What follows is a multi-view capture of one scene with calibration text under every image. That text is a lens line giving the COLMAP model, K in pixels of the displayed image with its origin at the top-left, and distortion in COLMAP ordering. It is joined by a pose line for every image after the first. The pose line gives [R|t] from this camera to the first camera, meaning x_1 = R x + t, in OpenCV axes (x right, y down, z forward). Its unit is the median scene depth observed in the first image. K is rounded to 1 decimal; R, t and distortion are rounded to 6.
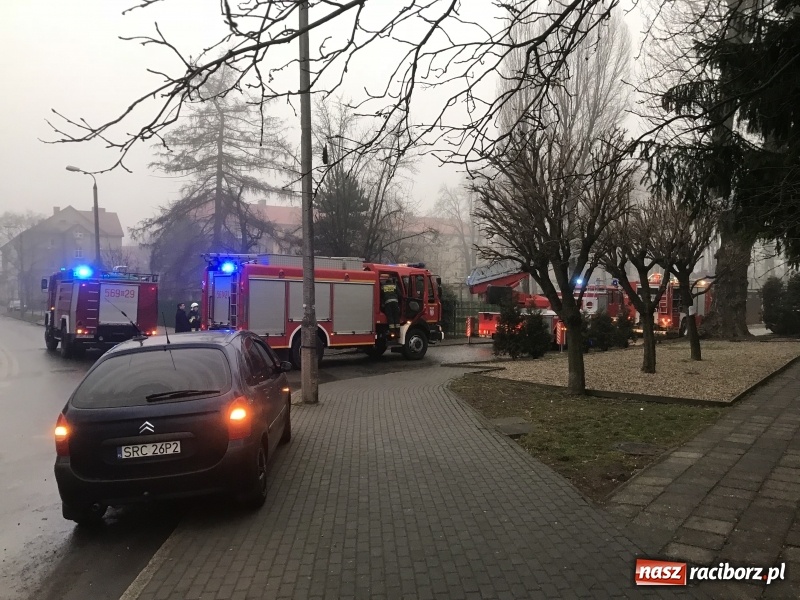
lens RADIAL K [[652.7, 0, 397.5], [0, 652.7, 295.0], [0, 0, 1]] dist [0.050980, -0.059896]
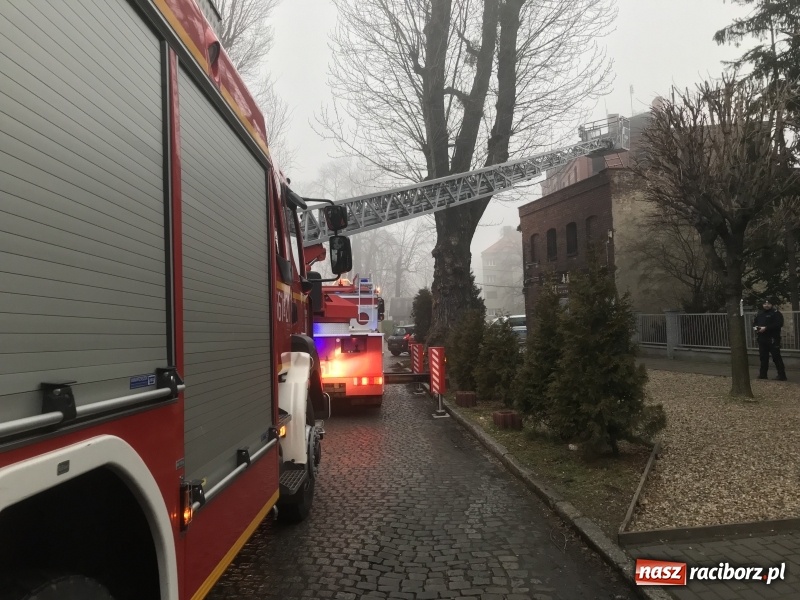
lens RADIAL K [[652.7, 0, 397.5], [0, 652.7, 295.0], [0, 0, 1]] dist [0.050980, -0.059896]
pose [[0.660909, 0.013423, 0.750346, -0.110190], [0.029263, 0.998619, -0.043639, 0.021075], [-0.749896, 0.050799, 0.659603, 0.629011]]
